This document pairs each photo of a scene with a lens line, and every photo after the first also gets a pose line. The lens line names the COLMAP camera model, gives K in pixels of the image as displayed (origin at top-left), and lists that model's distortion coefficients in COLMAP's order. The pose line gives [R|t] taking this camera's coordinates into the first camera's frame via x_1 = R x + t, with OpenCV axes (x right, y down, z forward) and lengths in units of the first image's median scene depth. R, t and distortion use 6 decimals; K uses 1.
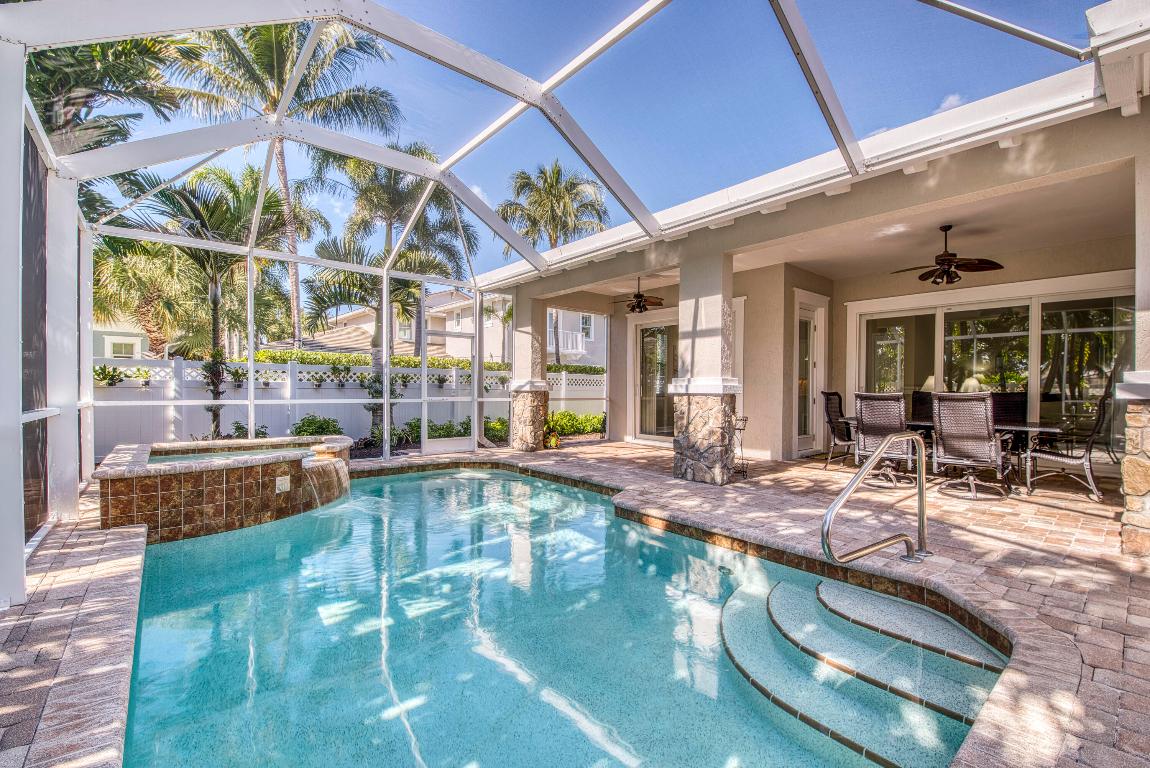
lens RADIAL K [[496.8, 0, 587.1], [0, 496.8, 394.9], [0, 0, 1]] dist [-0.003435, -0.009415]
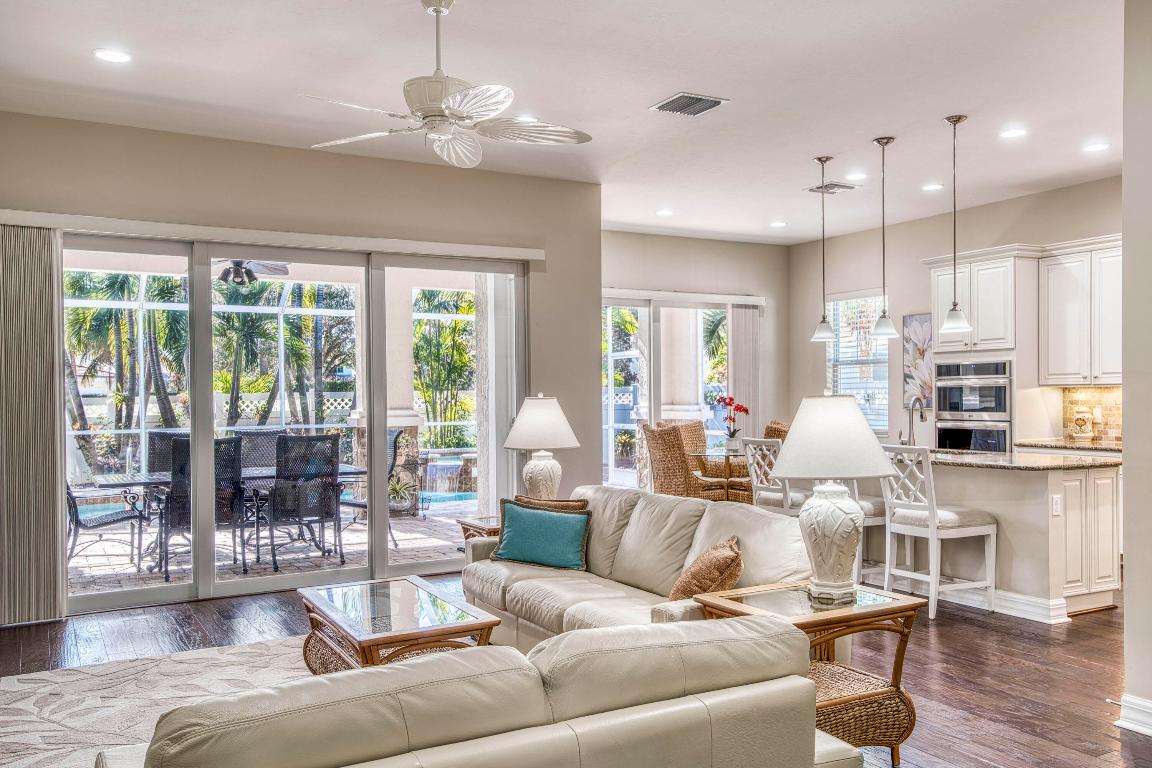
lens RADIAL K [[970.7, 0, 593.8], [0, 970.7, 406.0], [0, 0, 1]] dist [0.042375, -0.001944]
pose [[-0.194834, 0.006758, -0.980813, 2.049567], [-0.003296, 0.999966, 0.007545, -0.058806], [0.980831, 0.004702, -0.194805, 1.801515]]
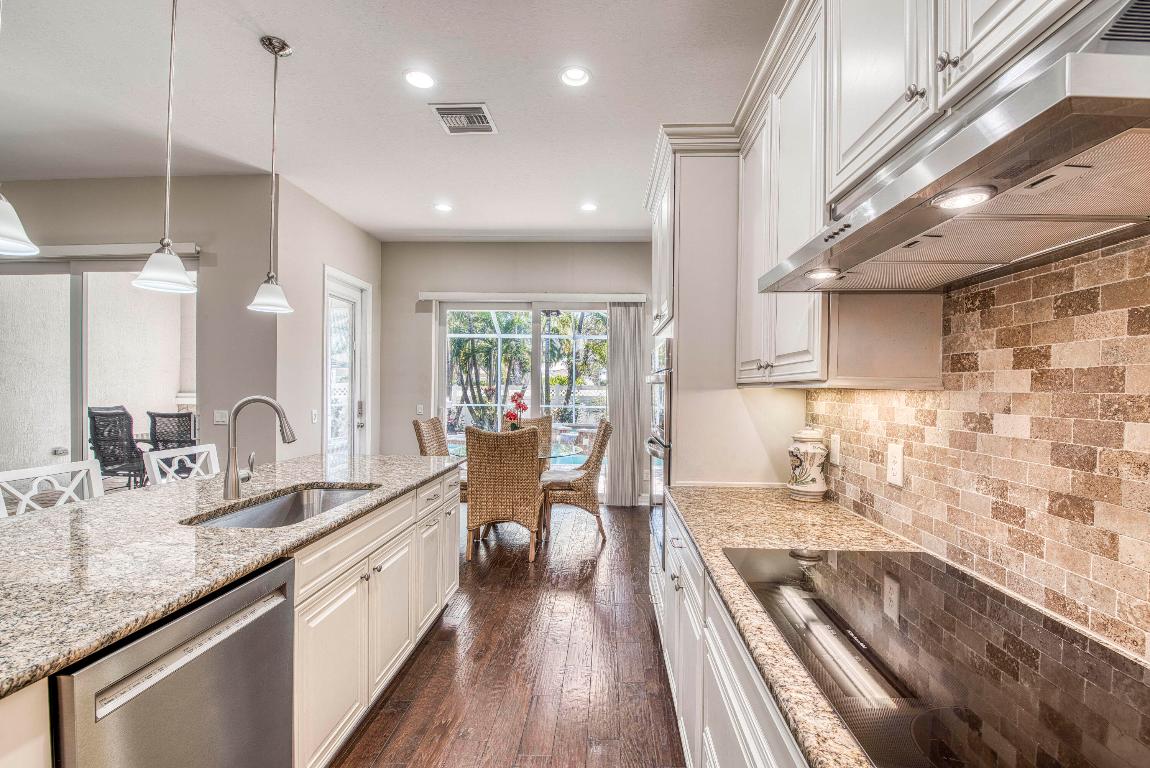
lens RADIAL K [[493.5, 0, 589.2], [0, 493.5, 394.0], [0, 0, 1]] dist [-0.002921, -0.009974]
pose [[-0.684462, -0.007362, -0.729011, 0.940100], [-0.025973, 0.999560, 0.014292, -0.074541], [0.728586, 0.028717, -0.684352, 2.316113]]
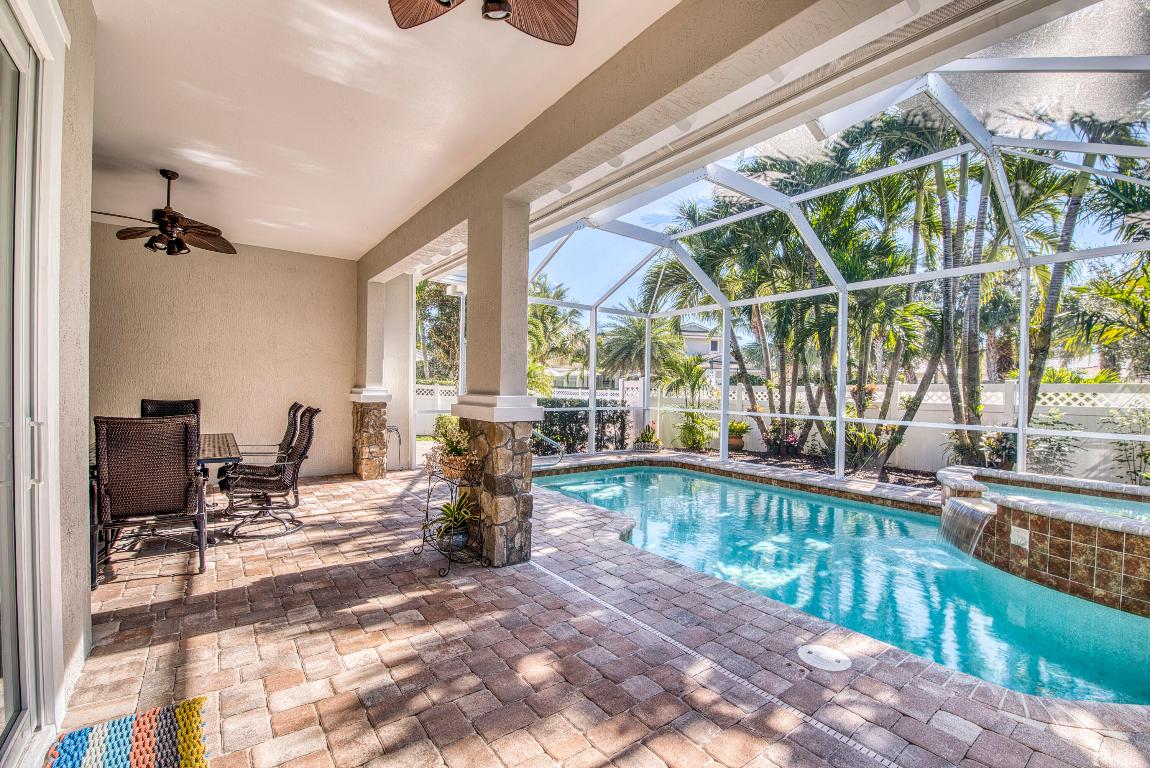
lens RADIAL K [[496.8, 0, 587.1], [0, 496.8, 394.9], [0, 0, 1]] dist [-0.003435, -0.009415]
pose [[-0.997811, -0.026443, 0.060612, 0.080442], [-0.024781, 0.999300, 0.028012, -0.056160], [-0.061310, 0.026449, -0.997768, 1.676409]]
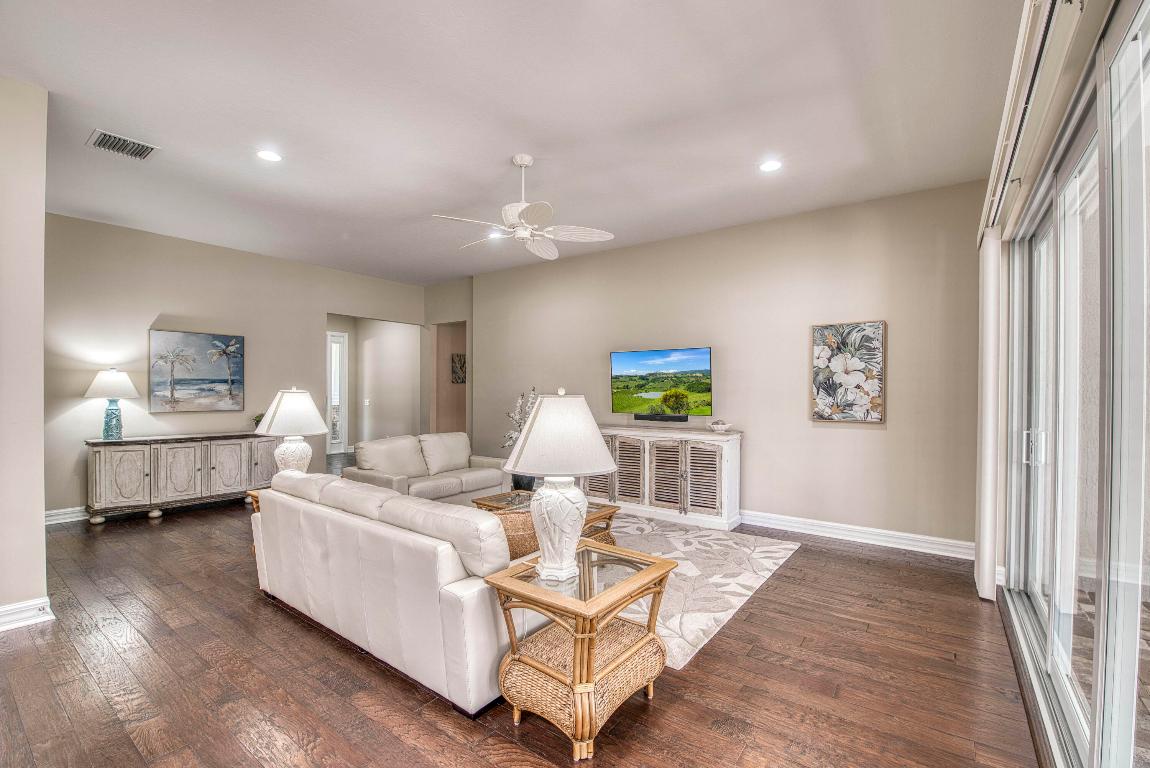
lens RADIAL K [[496.8, 0, 587.1], [0, 496.8, 394.9], [0, 0, 1]] dist [-0.003435, -0.009415]
pose [[-0.226834, -0.016311, 0.973797, 0.763945], [0.003207, 0.999842, 0.017495, -0.066544], [-0.973928, 0.007092, -0.226746, 1.619741]]
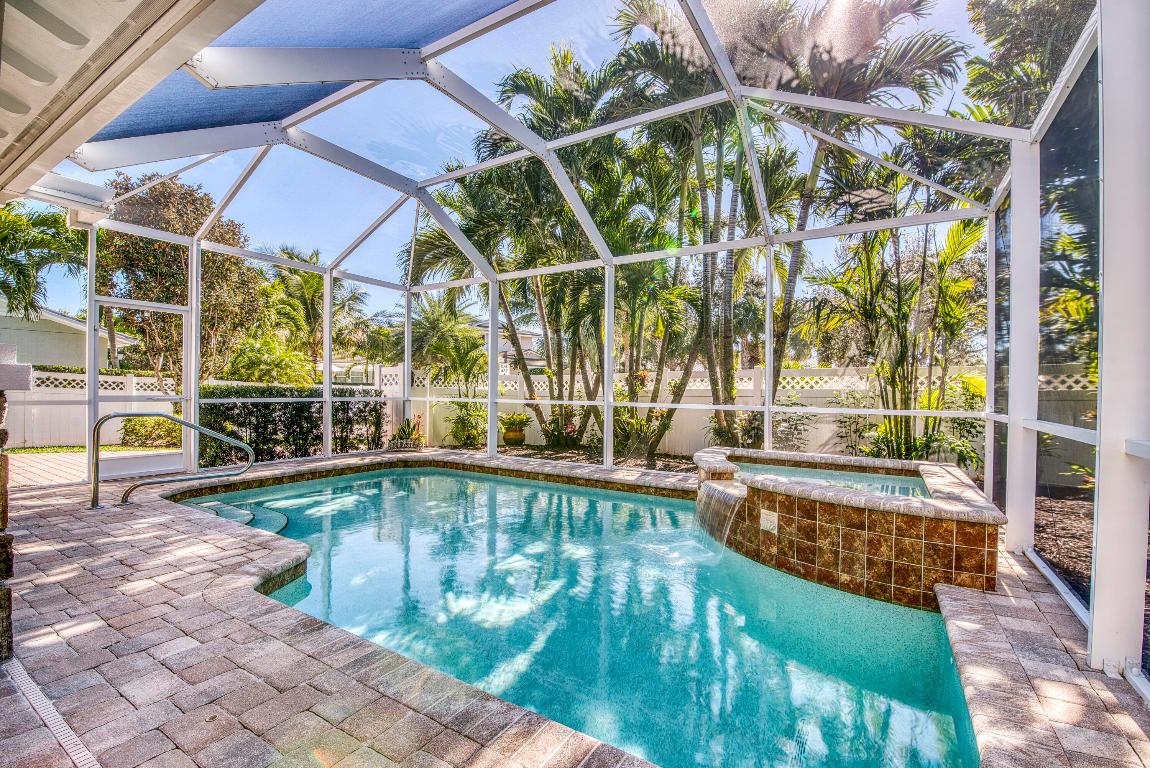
lens RADIAL K [[493.5, 0, 589.2], [0, 493.5, 394.0], [0, 0, 1]] dist [-0.002921, -0.009974]
pose [[-0.949515, -0.018219, -0.313192, -0.078835], [-0.024151, 0.999595, 0.015071, -0.015188], [0.312790, 0.021874, -0.949570, 1.468596]]
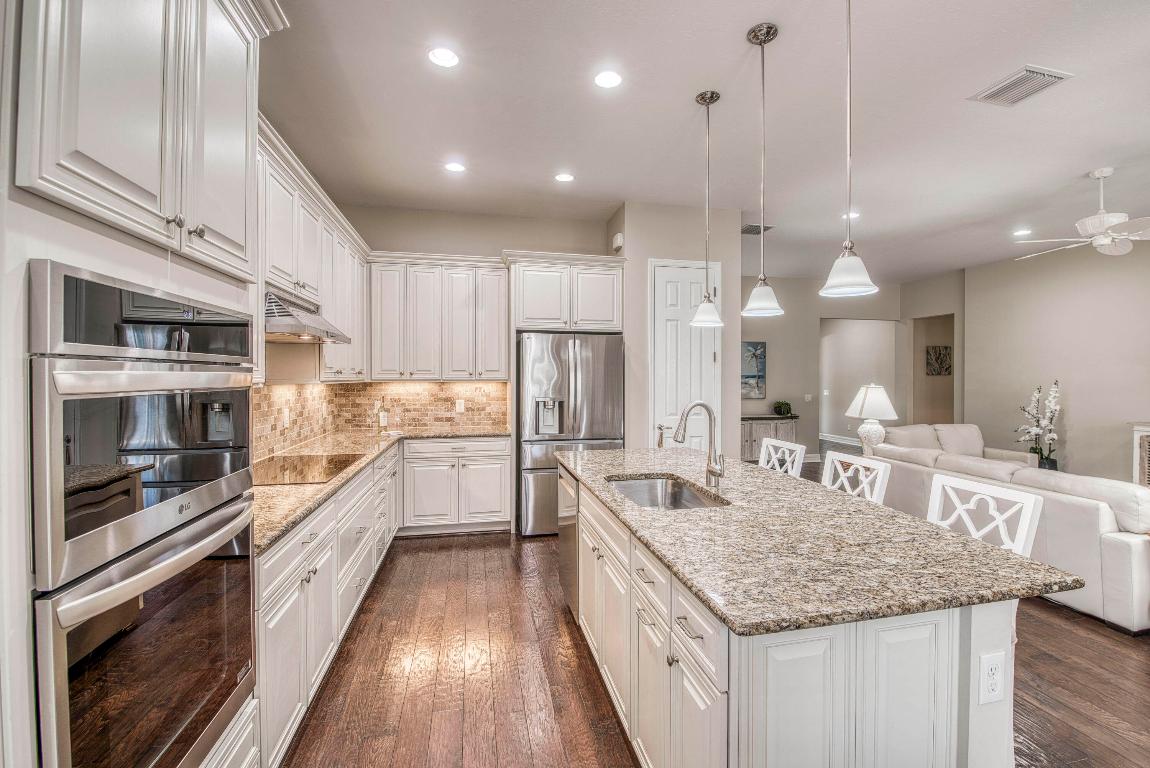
lens RADIAL K [[515.1, 0, 599.8], [0, 515.1, 380.6], [0, 0, 1]] dist [-0.009234, -0.000649]
pose [[0.459056, -0.010989, 0.888339, 0.479549], [0.011020, 0.999917, 0.006675, -0.081668], [-0.888339, 0.006725, 0.459139, 1.835125]]
